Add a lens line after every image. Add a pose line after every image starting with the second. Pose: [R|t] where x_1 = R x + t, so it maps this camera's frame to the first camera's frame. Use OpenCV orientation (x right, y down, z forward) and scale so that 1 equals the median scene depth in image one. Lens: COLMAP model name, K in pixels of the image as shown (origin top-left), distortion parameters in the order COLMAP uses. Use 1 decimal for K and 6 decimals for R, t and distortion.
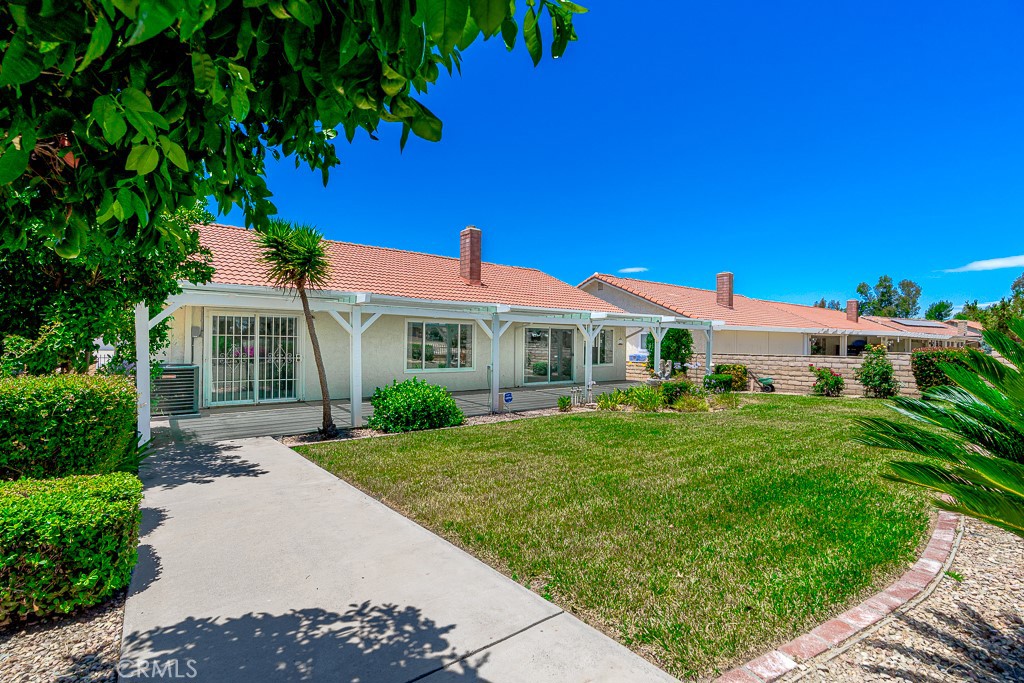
lens RADIAL K [[463.9, 0, 511.3], [0, 463.9, 345.2], [0, 0, 1]] dist [0.004120, 0.000759]
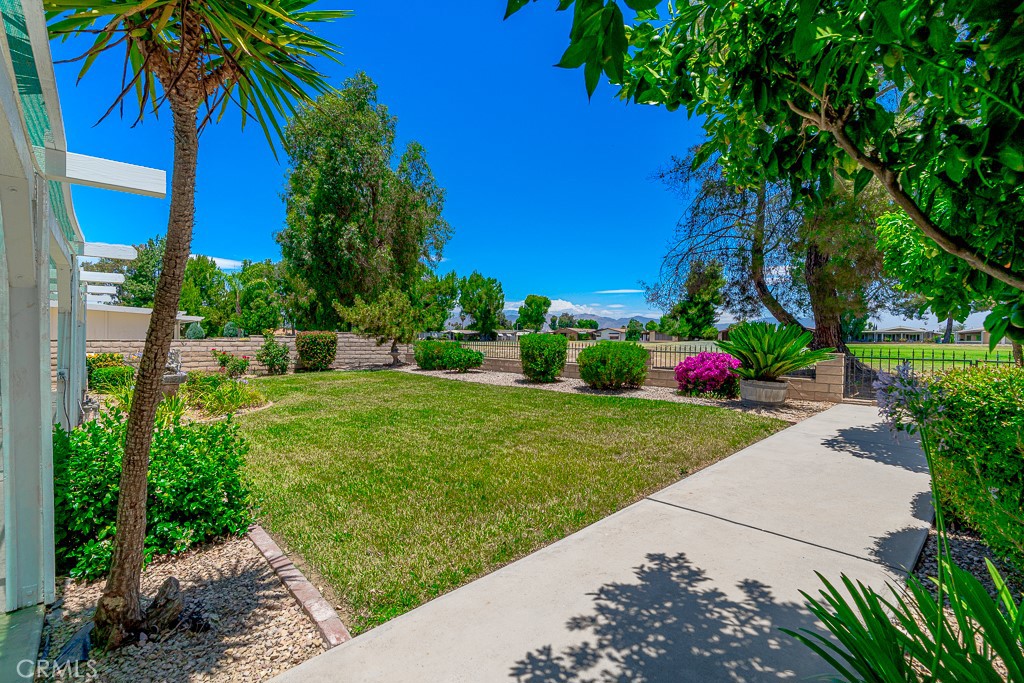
lens RADIAL K [[463.9, 0, 512.7], [0, 463.9, 337.9], [0, 0, 1]] dist [0.004120, 0.000759]
pose [[-0.083226, -0.013551, 0.996439, -0.342438], [-0.005623, 0.999898, 0.013128, 0.001888], [-0.996515, -0.004511, -0.083294, 0.390472]]
